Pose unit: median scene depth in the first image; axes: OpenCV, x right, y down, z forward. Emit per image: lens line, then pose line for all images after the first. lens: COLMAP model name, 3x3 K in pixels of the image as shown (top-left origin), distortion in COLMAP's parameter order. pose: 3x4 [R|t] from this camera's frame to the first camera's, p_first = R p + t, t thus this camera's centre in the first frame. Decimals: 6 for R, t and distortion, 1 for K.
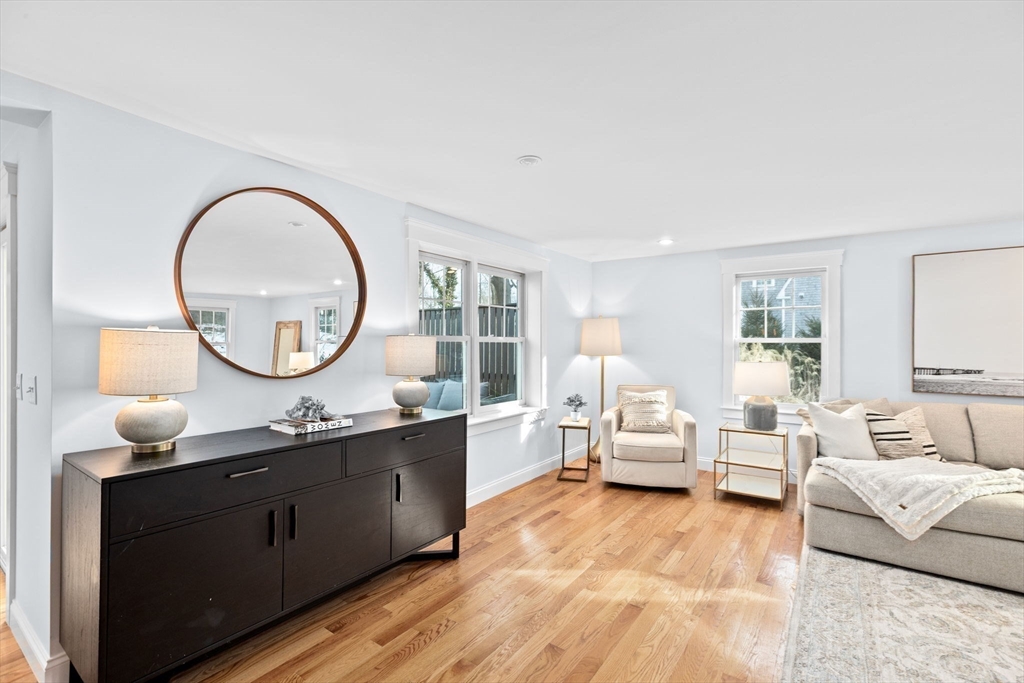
lens RADIAL K [[461.9, 0, 514.1], [0, 461.9, 339.2], [0, 0, 1]] dist [-0.008313, 0.005316]
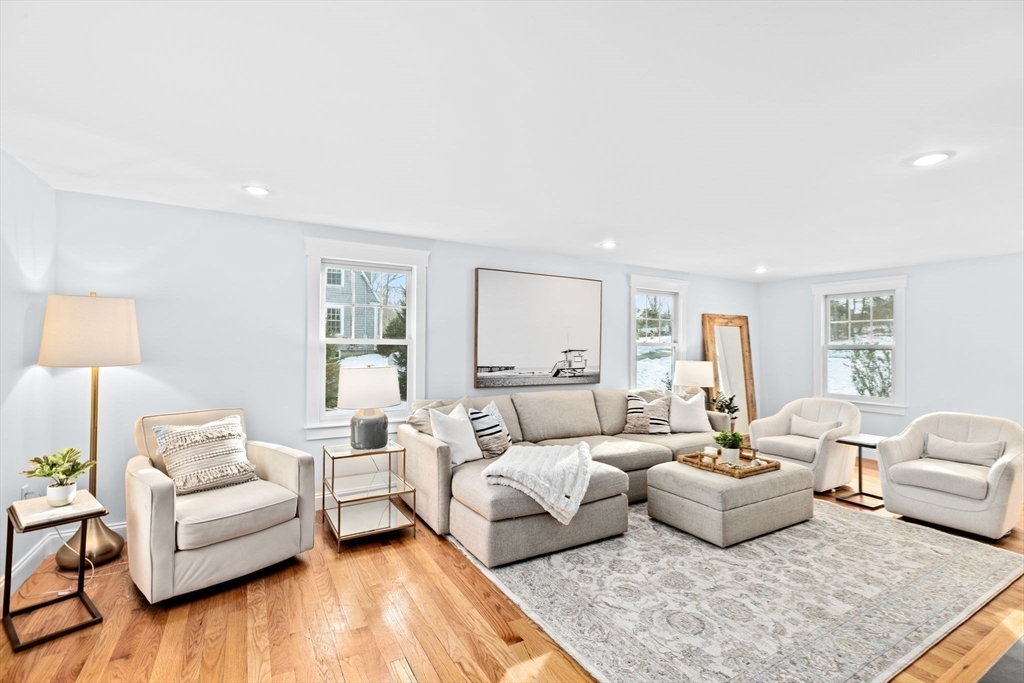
lens RADIAL K [[461.9, 0, 514.2], [0, 461.9, 341.0], [0, 0, 1]] dist [-0.008313, 0.005316]
pose [[0.415463, 0.010814, 0.909546, -0.131911], [-0.011480, 0.999912, -0.006645, 0.004901], [-0.909538, -0.007681, 0.415550, 0.443732]]
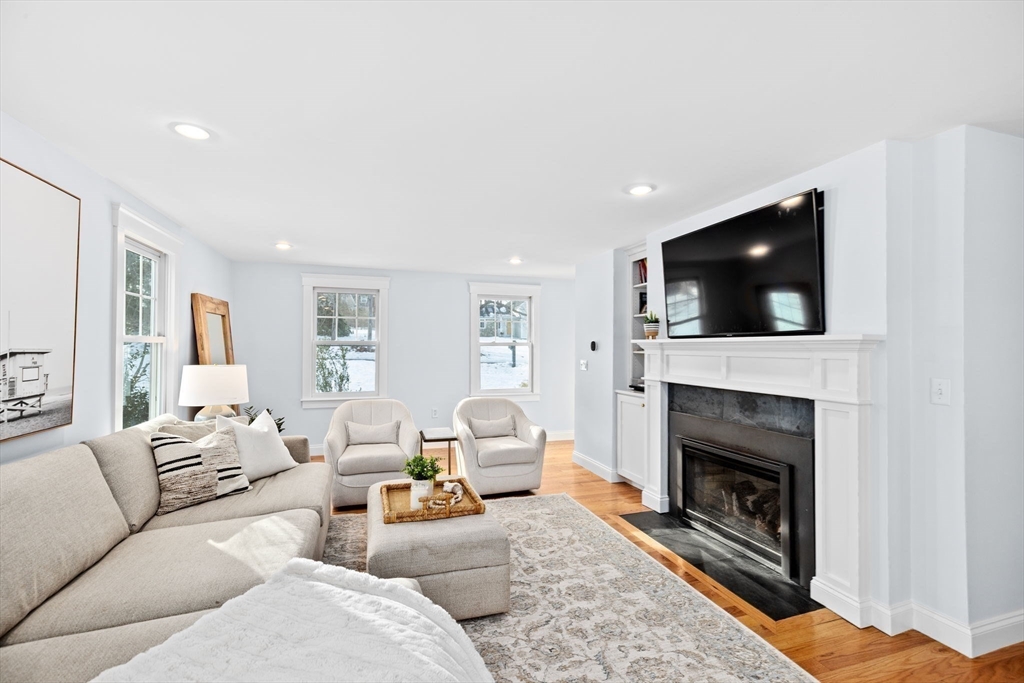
lens RADIAL K [[461.9, 0, 516.0], [0, 461.9, 336.4], [0, 0, 1]] dist [-0.008313, 0.005316]
pose [[-0.799716, 0.005089, 0.600358, 0.359362], [-0.010816, 0.999680, -0.022883, 0.008094], [-0.600282, -0.024793, -0.799404, 0.910166]]
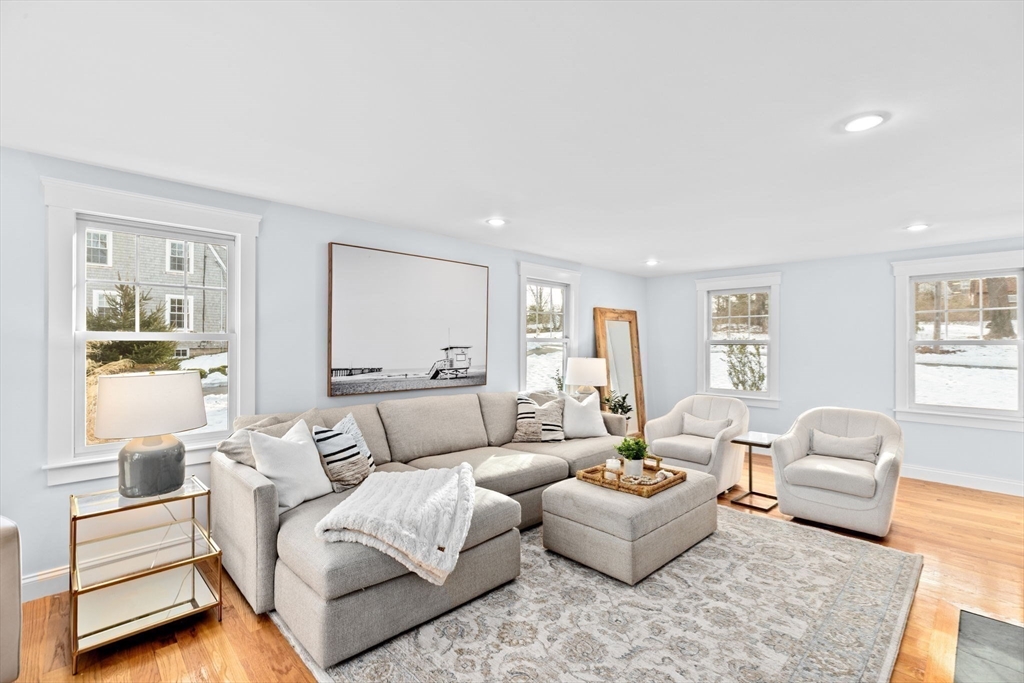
lens RADIAL K [[461.9, 0, 513.9], [0, 461.9, 341.6], [0, 0, 1]] dist [-0.008313, 0.005316]
pose [[0.187072, 0.001415, 0.982345, 0.060219], [-0.008786, 0.999961, 0.000233, 0.005413], [-0.982307, -0.008674, 0.187077, 0.488201]]
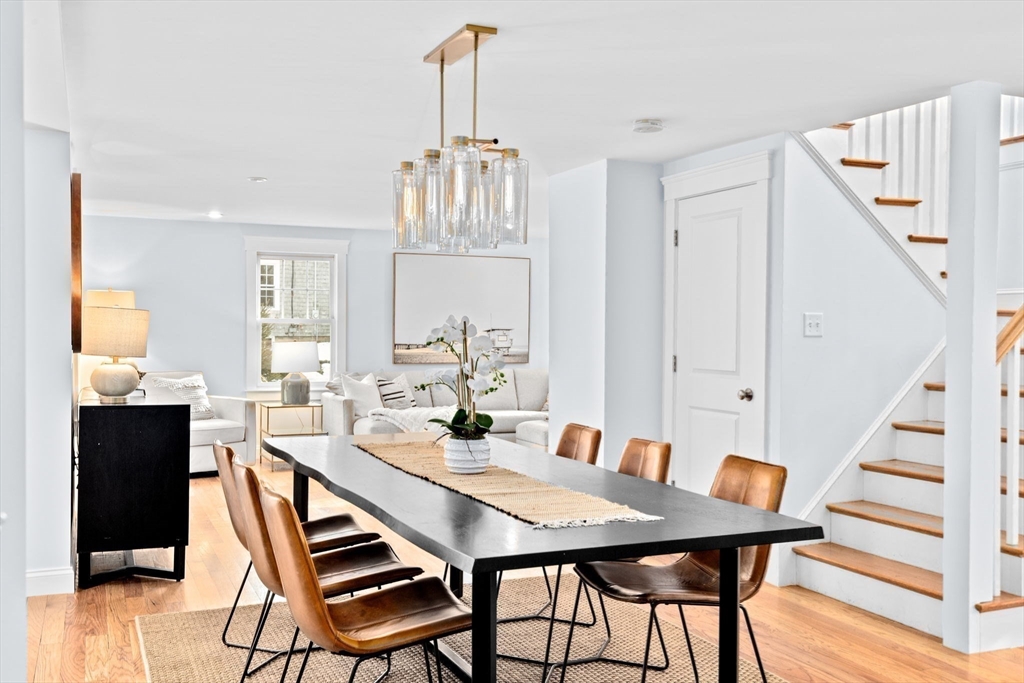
lens RADIAL K [[987.1, 0, 517.7], [0, 987.1, 337.6], [0, 0, 1]] dist [0.024032, 0.000000]
pose [[0.520395, -0.005601, 0.853908, -1.222572], [-0.010405, 0.999863, 0.012900, 0.007096], [-0.853863, -0.015598, 0.520265, -0.660168]]
